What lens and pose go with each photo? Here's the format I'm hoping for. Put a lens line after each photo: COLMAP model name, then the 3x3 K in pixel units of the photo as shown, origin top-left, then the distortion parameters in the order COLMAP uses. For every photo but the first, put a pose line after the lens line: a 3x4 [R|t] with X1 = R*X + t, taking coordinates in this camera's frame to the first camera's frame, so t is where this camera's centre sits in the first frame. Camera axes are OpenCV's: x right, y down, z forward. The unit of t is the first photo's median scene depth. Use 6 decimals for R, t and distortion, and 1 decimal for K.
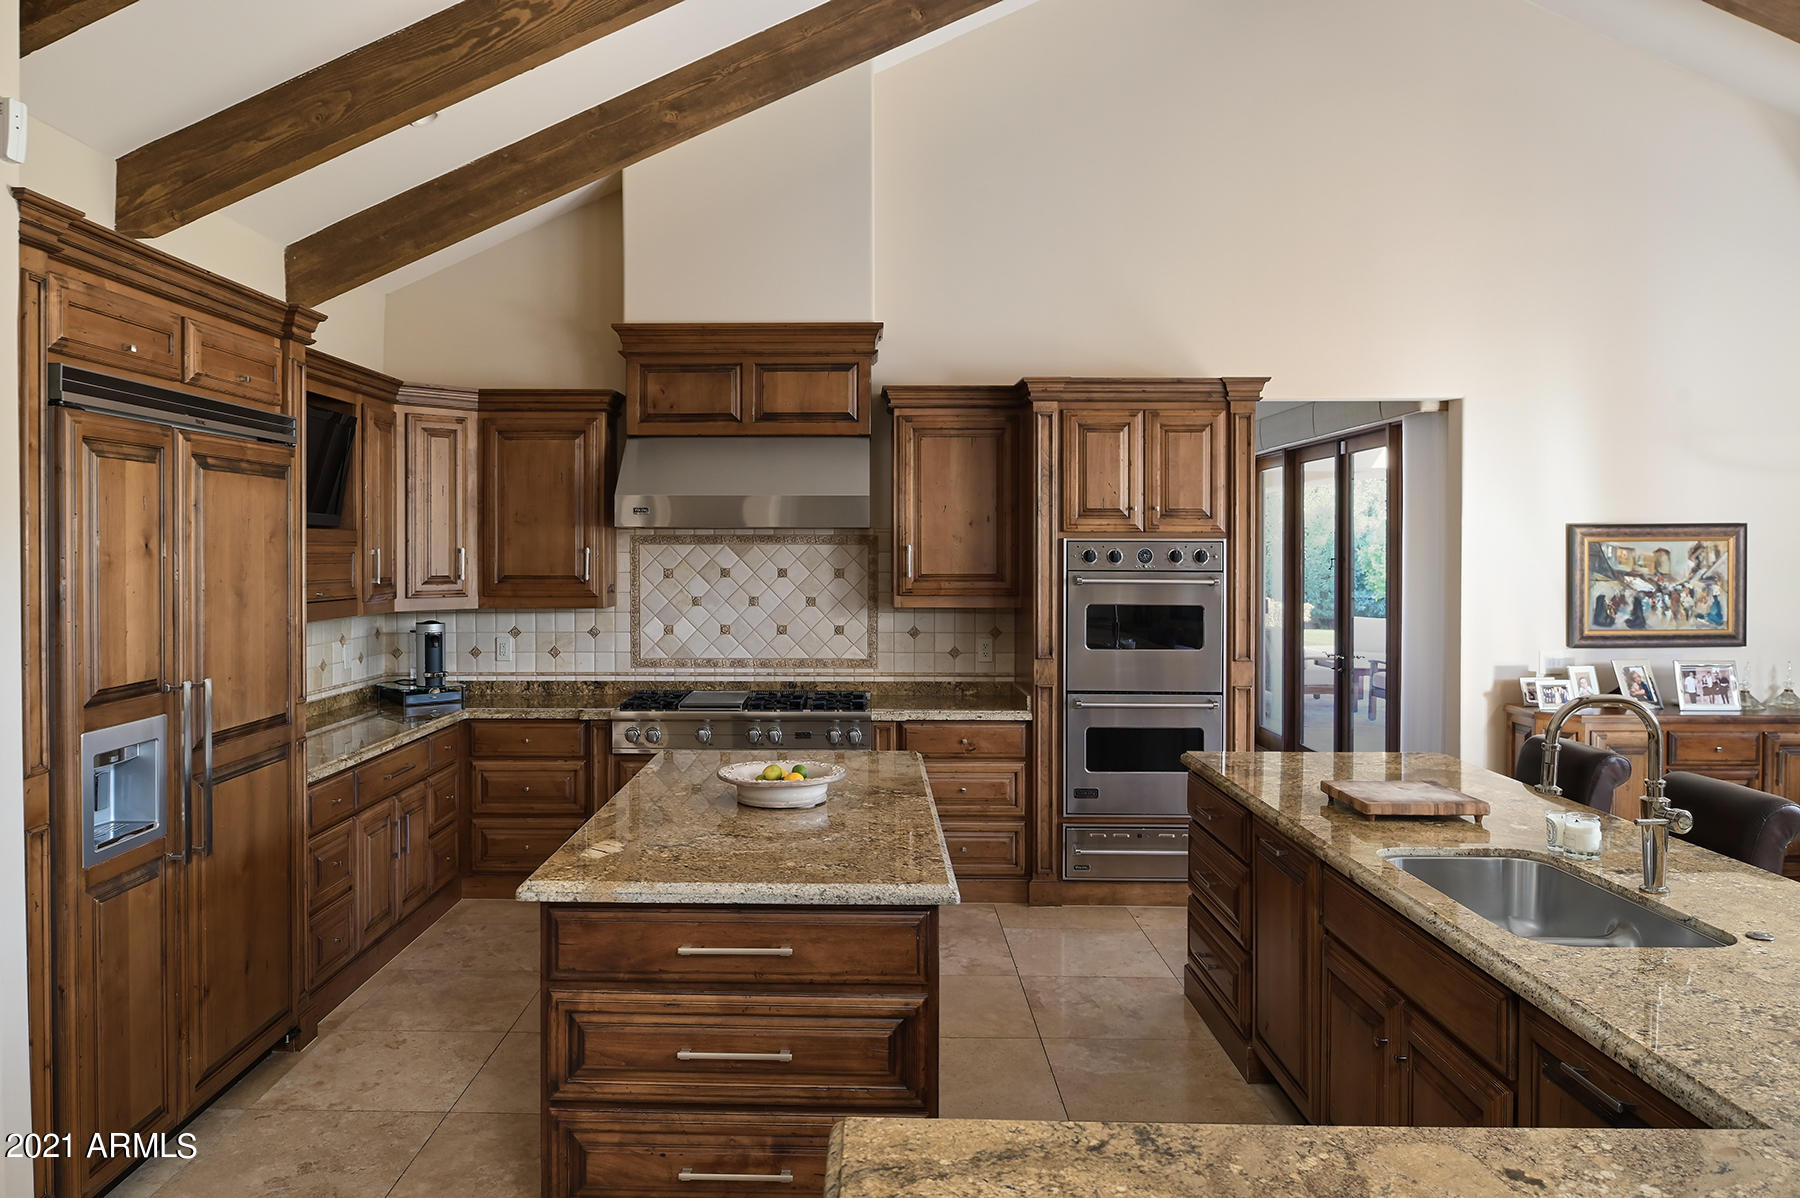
lens RADIAL K [[1222.5, 0, 833.5], [0, 1222.5, 557.6], [0, 0, 1]] dist [-0.005409, -0.003181]
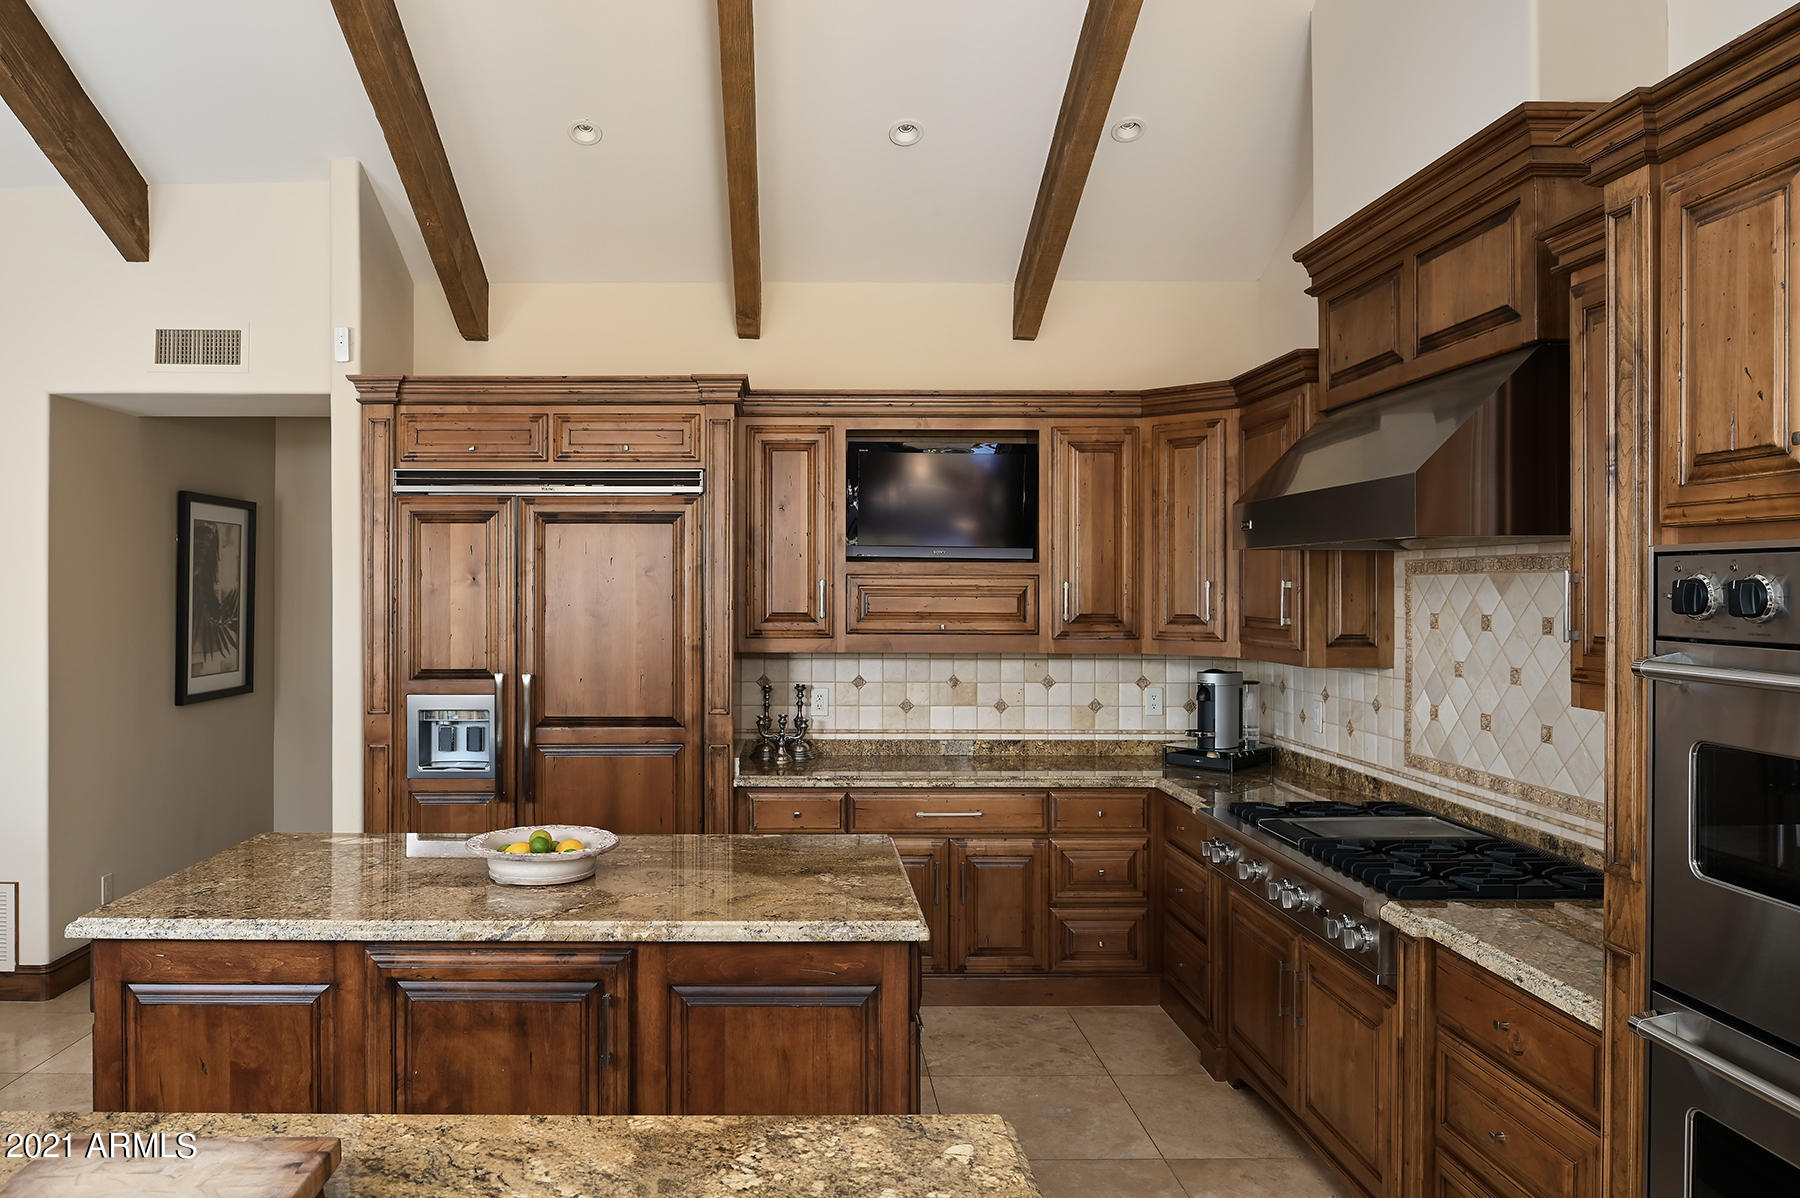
lens RADIAL K [[1236.0, 0, 780.8], [0, 1236.0, 595.6], [0, 0, 1]] dist [-0.004366, -0.001539]
pose [[0.027677, 0.007653, -0.999588, 0.513693], [-0.008609, 0.999935, 0.007418, -0.001816], [0.999580, 0.008401, 0.027741, 0.702925]]
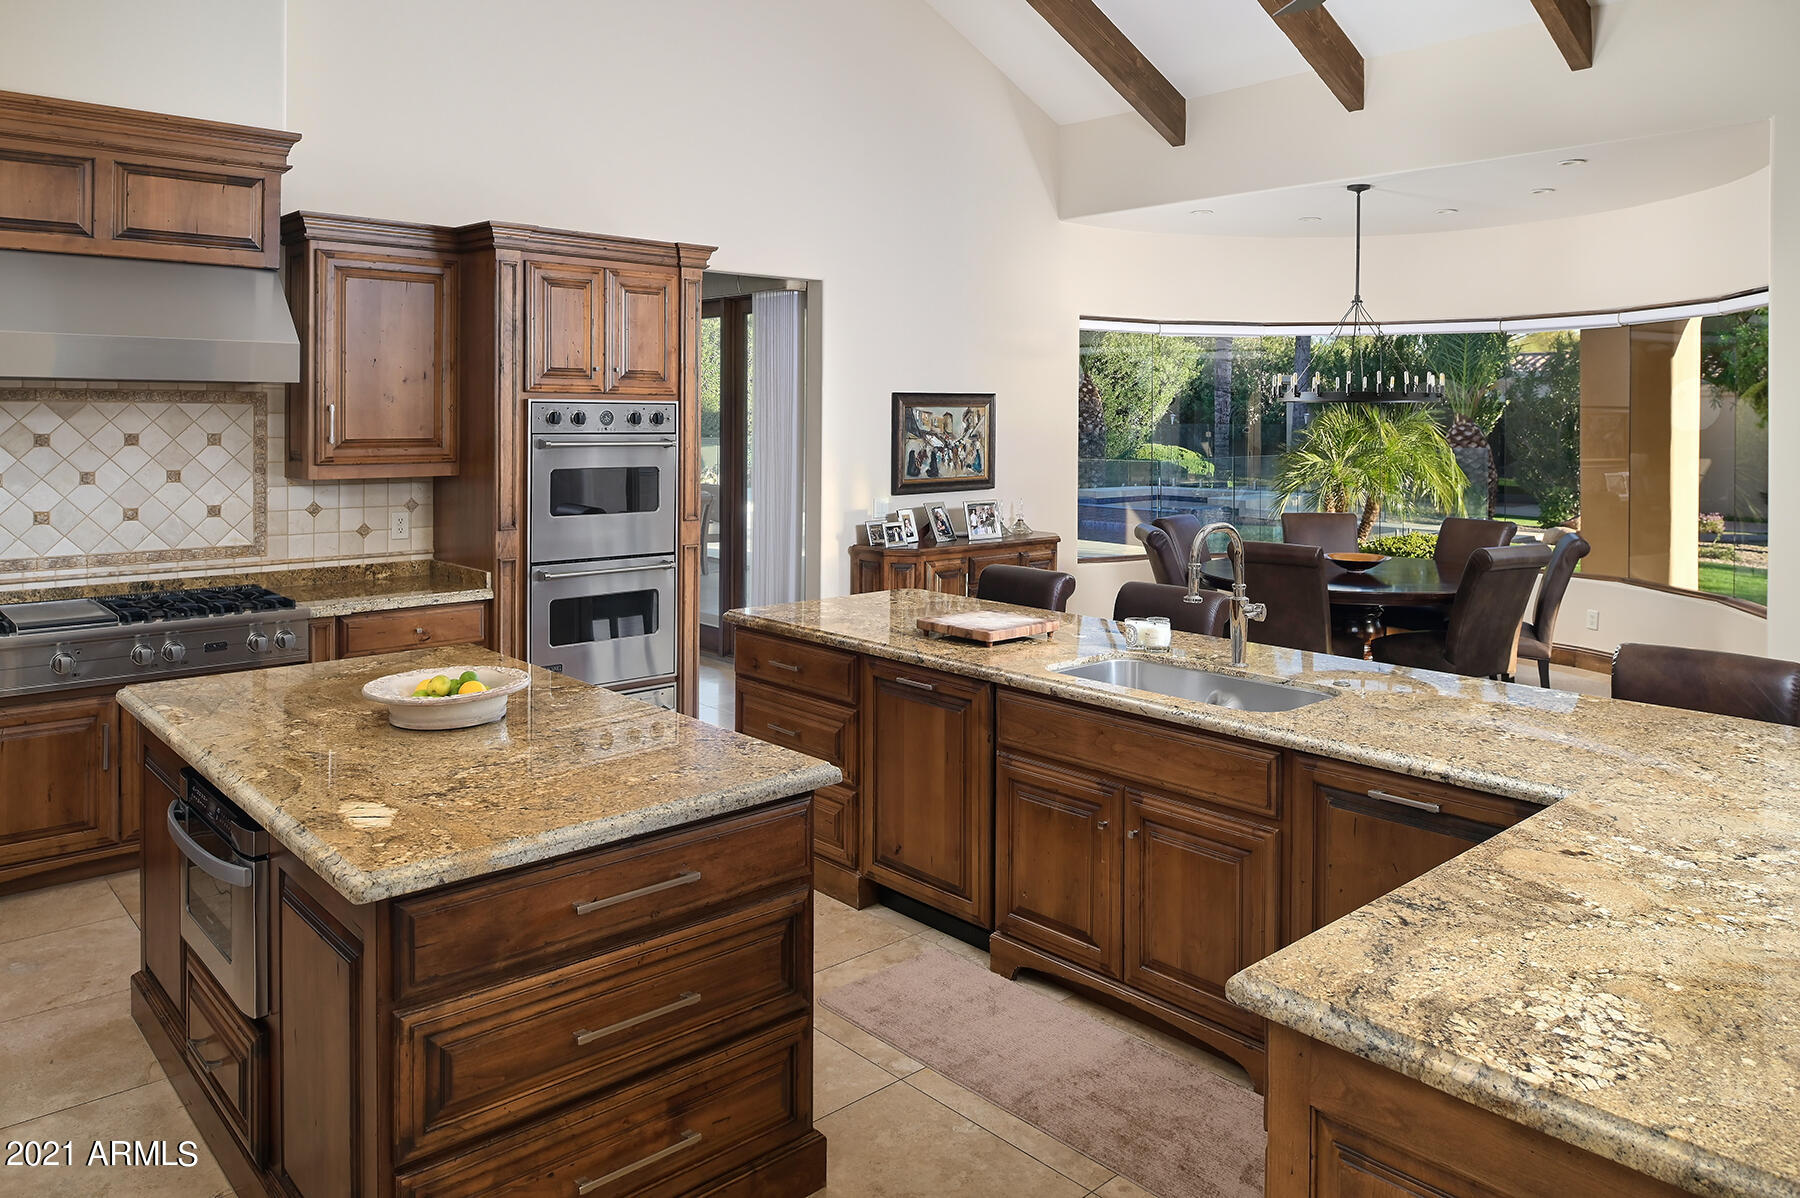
lens RADIAL K [[1232.3, 0, 901.8], [0, 1232.3, 412.8], [0, 0, 1]] dist [-0.007748, -0.004286]
pose [[0.718182, 0.004349, 0.695841, -0.246146], [-0.000307, 0.999982, -0.005932, 0.000203], [-0.695855, 0.004047, 0.718171, 0.125114]]
